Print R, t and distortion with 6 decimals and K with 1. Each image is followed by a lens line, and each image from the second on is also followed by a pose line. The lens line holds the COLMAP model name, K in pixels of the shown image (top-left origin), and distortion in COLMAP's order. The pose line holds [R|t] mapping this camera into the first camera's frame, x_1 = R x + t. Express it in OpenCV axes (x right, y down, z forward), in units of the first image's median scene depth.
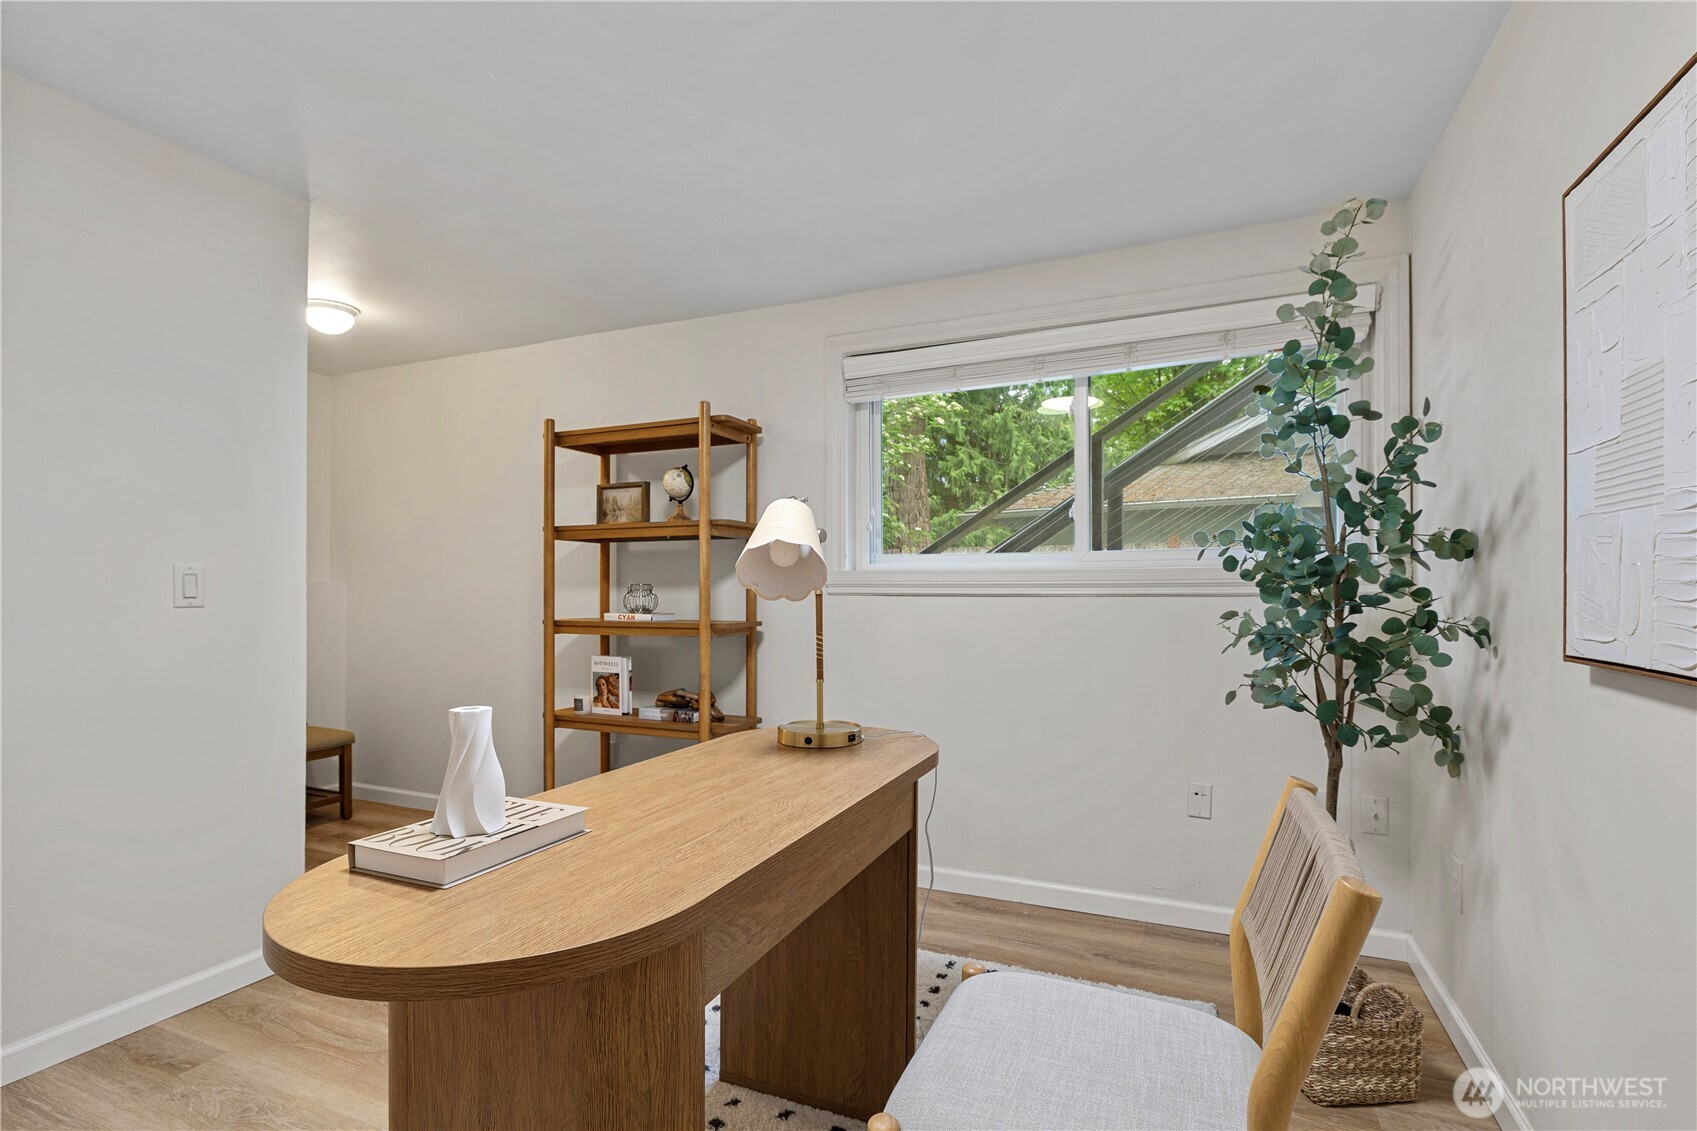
lens RADIAL K [[816.9, 0, 832.8], [0, 816.9, 588.6], [0, 0, 1]] dist [-0.004194, 0.000866]
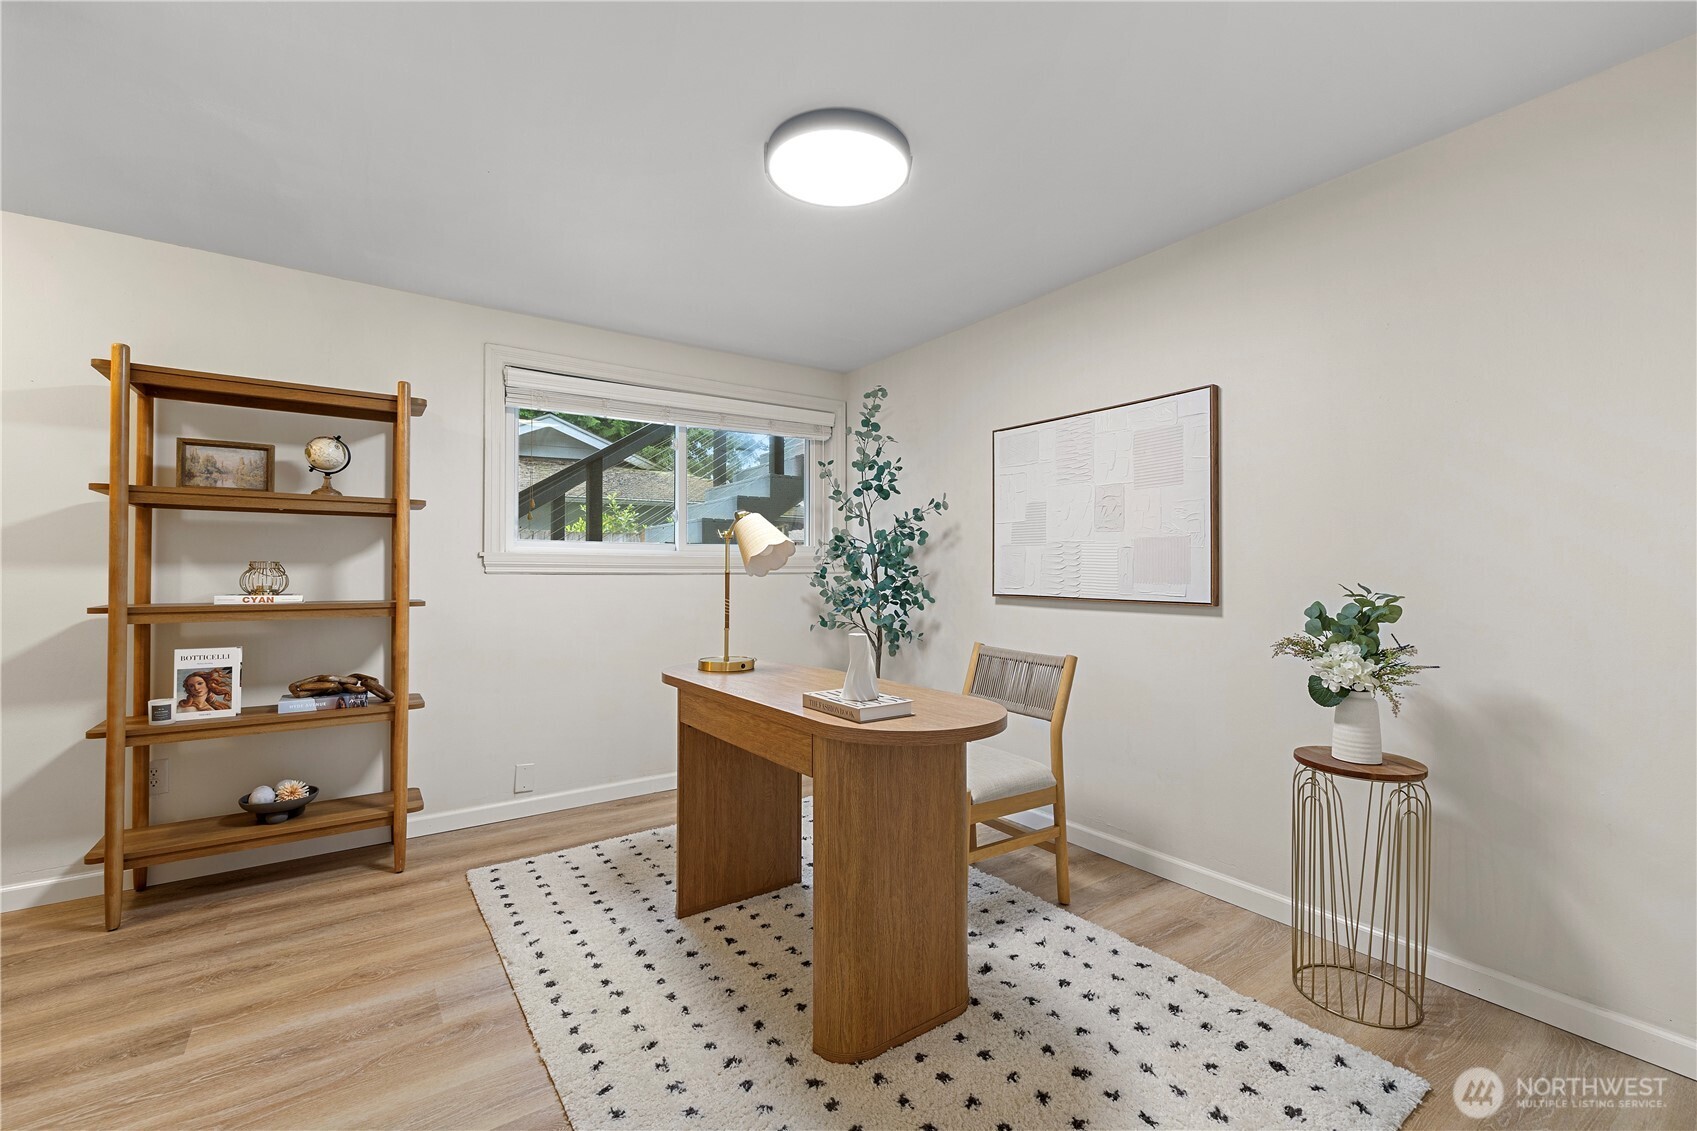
lens RADIAL K [[719.1, 0, 863.2], [0, 719.1, 568.1], [0, 0, 1]] dist [-0.000096, -0.000220]
pose [[0.493183, 0.005975, 0.869905, -0.587913], [-0.004370, 0.999981, -0.004391, 0.002045], [-0.869915, -0.001636, 0.493199, 0.064094]]
